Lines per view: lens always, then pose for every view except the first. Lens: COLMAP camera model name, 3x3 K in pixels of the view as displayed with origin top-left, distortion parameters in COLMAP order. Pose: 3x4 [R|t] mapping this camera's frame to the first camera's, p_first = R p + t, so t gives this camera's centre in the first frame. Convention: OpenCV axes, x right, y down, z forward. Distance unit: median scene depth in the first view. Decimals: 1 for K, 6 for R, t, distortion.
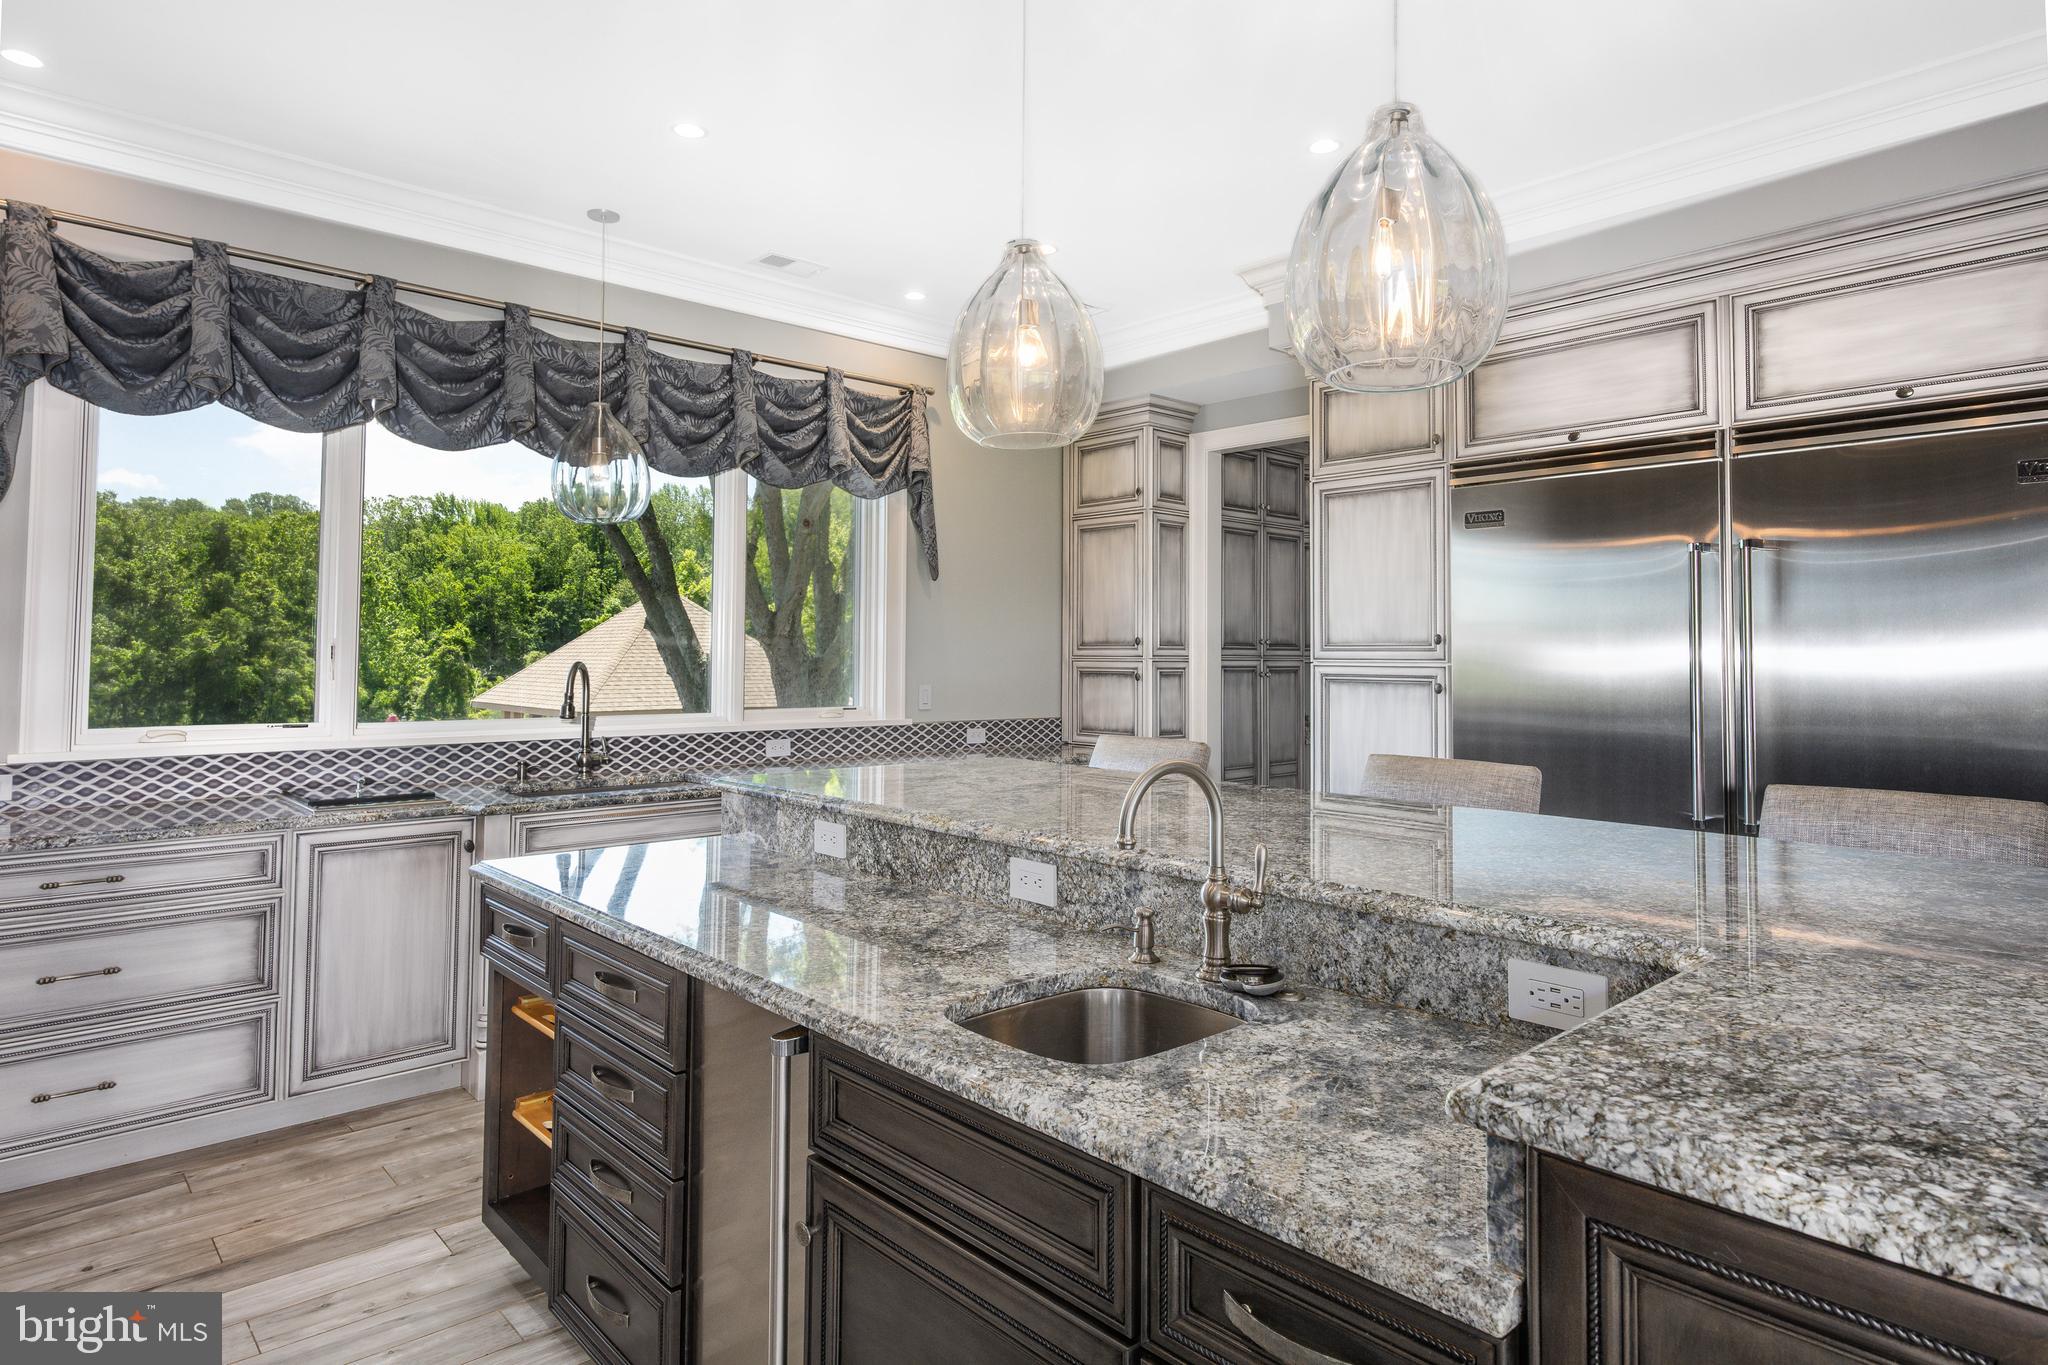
lens RADIAL K [[1140.5, 0, 1025.0], [0, 1140.5, 622.3], [0, 0, 1]] dist [0.000093, 0.000272]
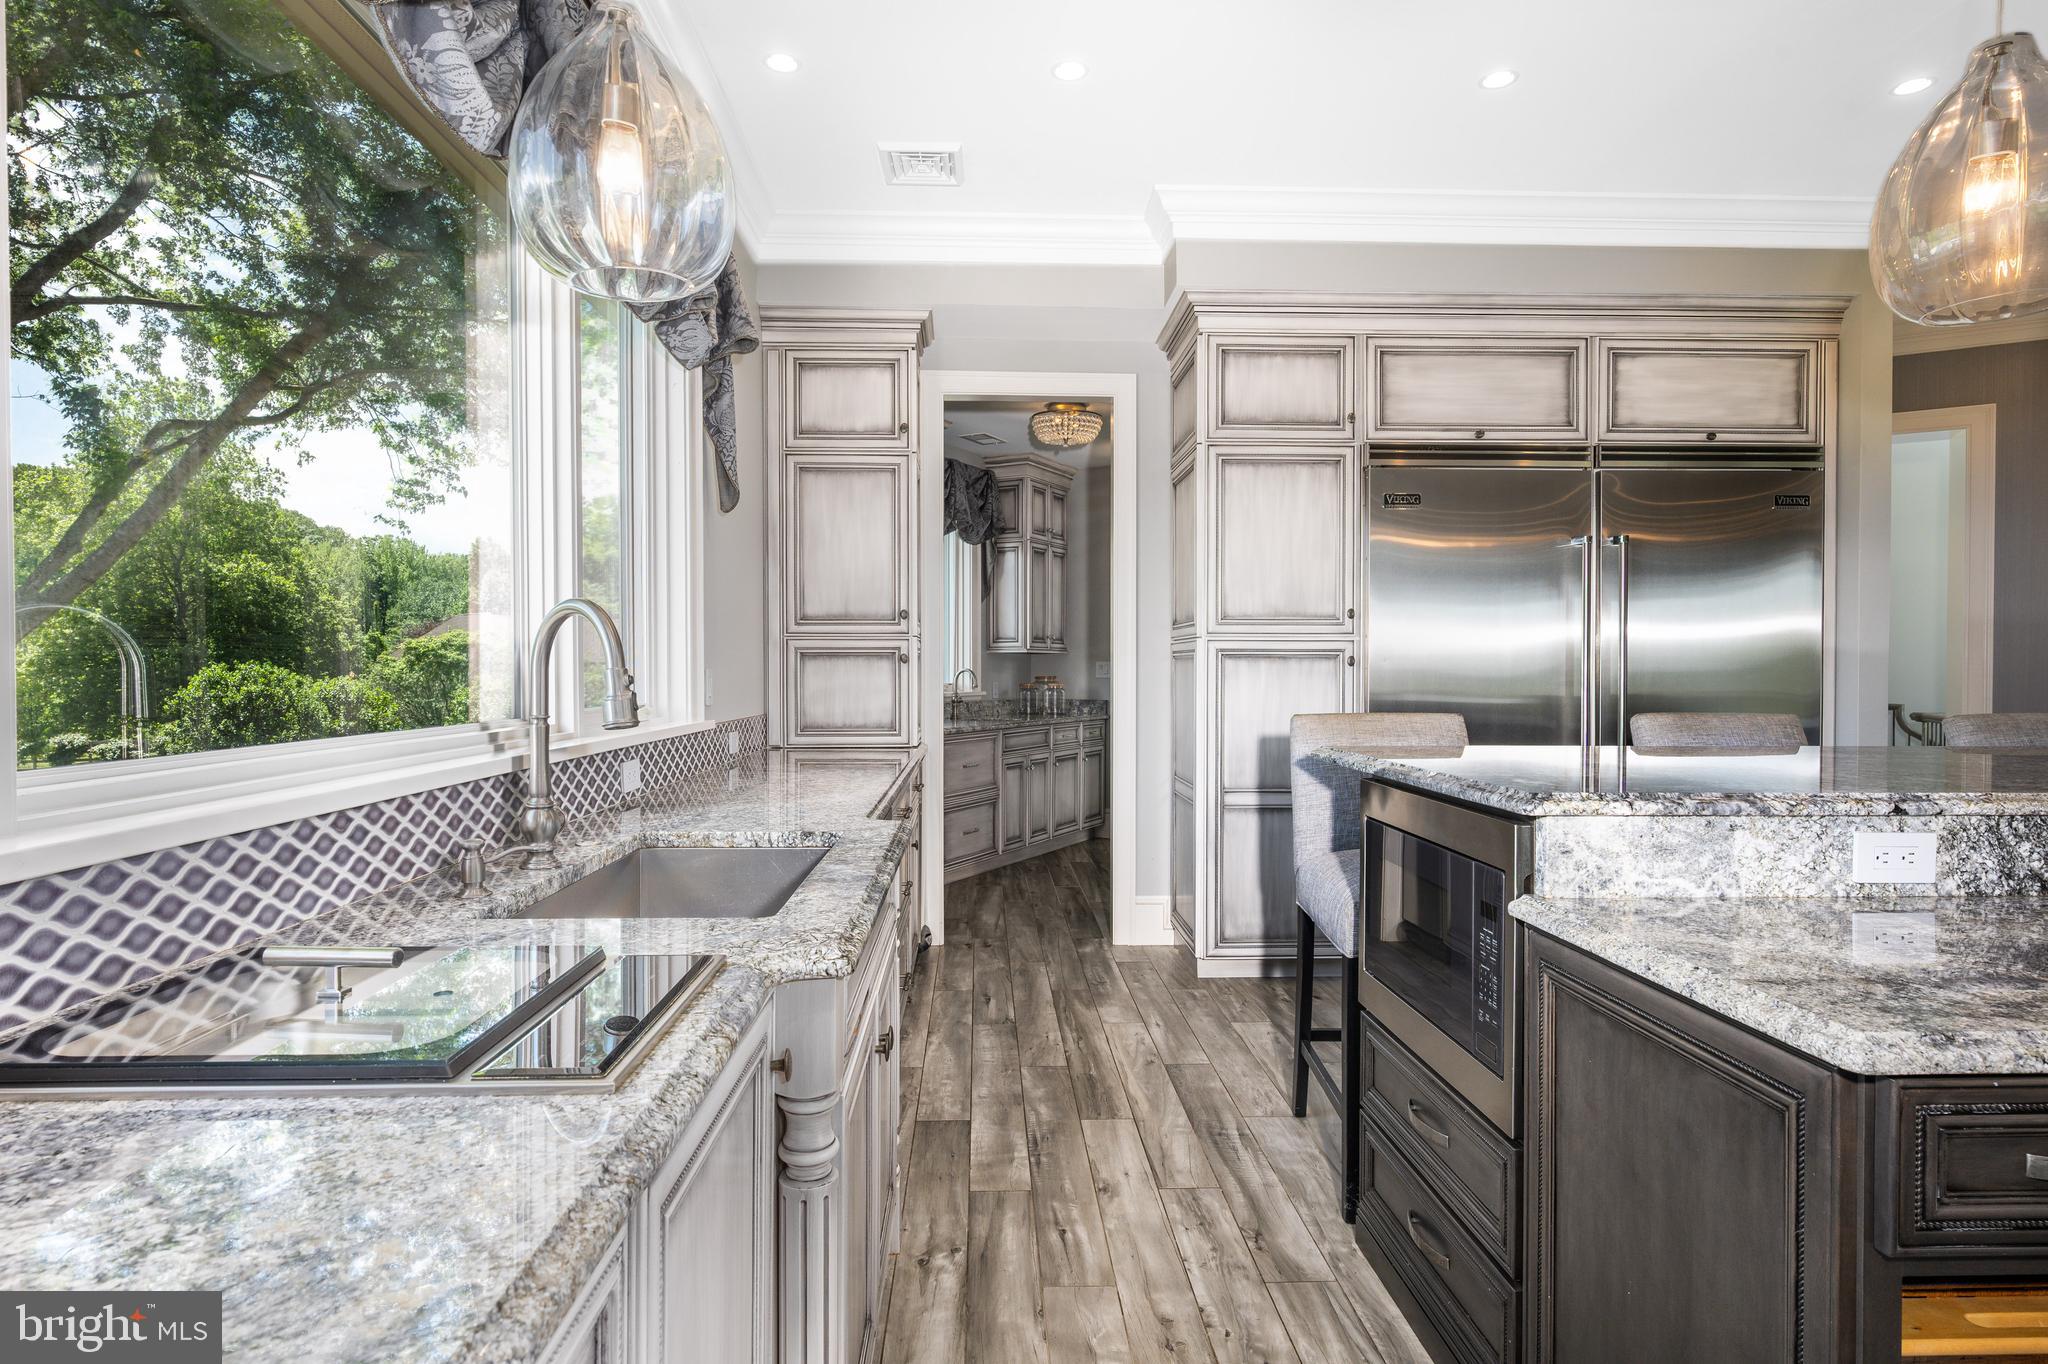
lens RADIAL K [[1084.3, 0, 1024.0], [0, 1084.3, 682.0], [0, 0, 1]] dist [0.001354, 0.000967]
pose [[0.658051, -0.016573, 0.752791, -0.580838], [-0.019618, 0.999041, 0.039144, 0.044718], [-0.752718, -0.040527, 0.657095, 0.582554]]
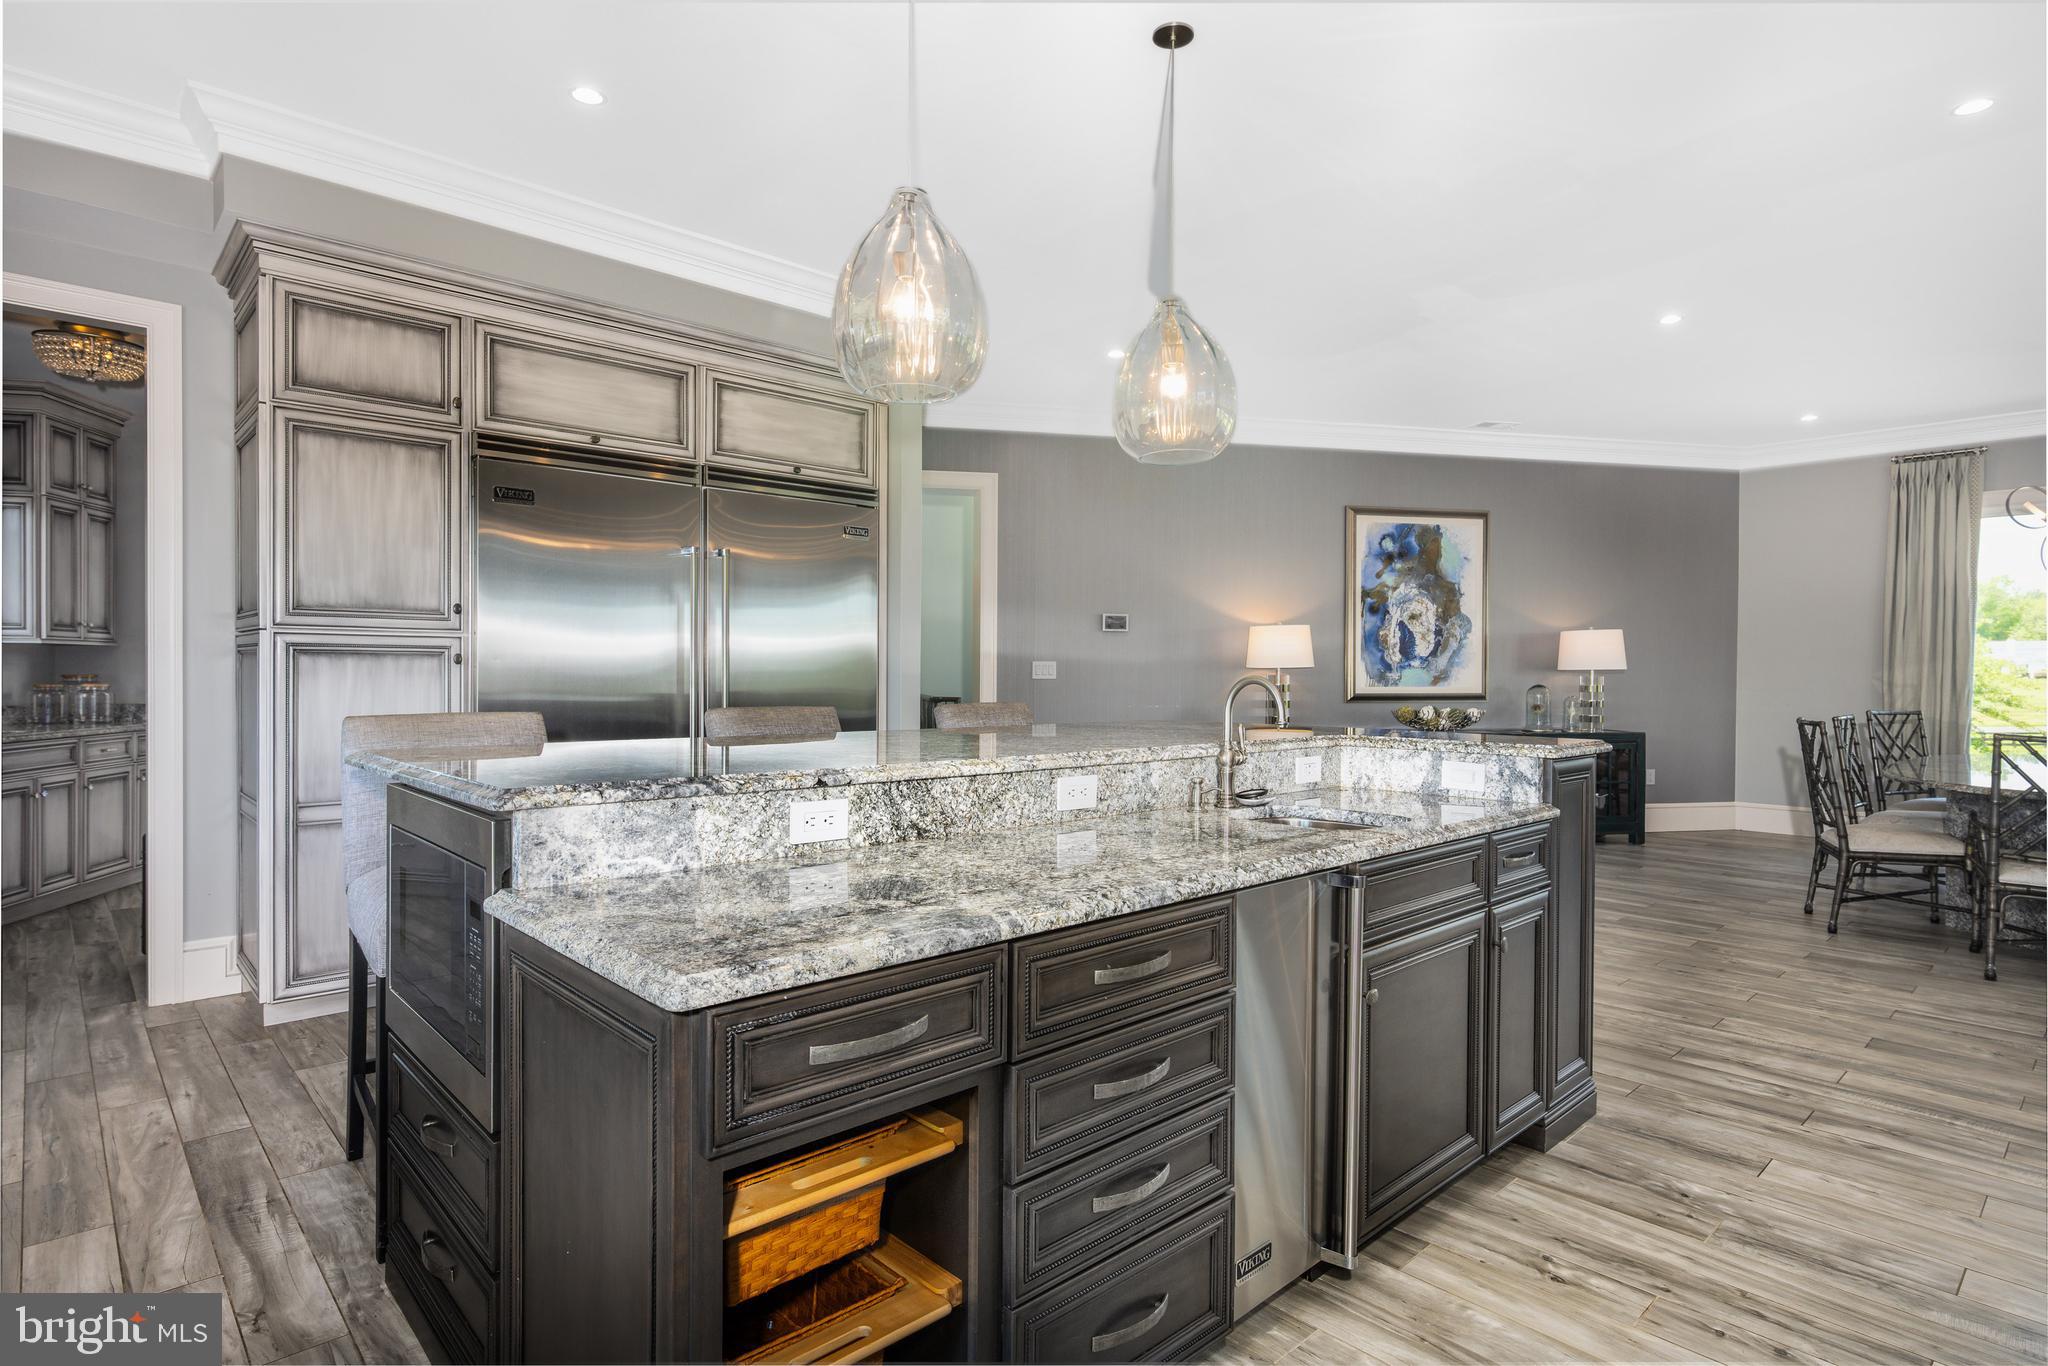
lens RADIAL K [[1063.9, 0, 1018.3], [0, 1063.9, 681.3], [0, 0, 1]] dist [-0.000039, 0.000479]
pose [[0.011471, -0.017518, 0.999781, -0.554859], [-0.037938, 0.999119, 0.017942, 0.042981], [-0.999214, -0.038135, 0.010797, 0.512704]]
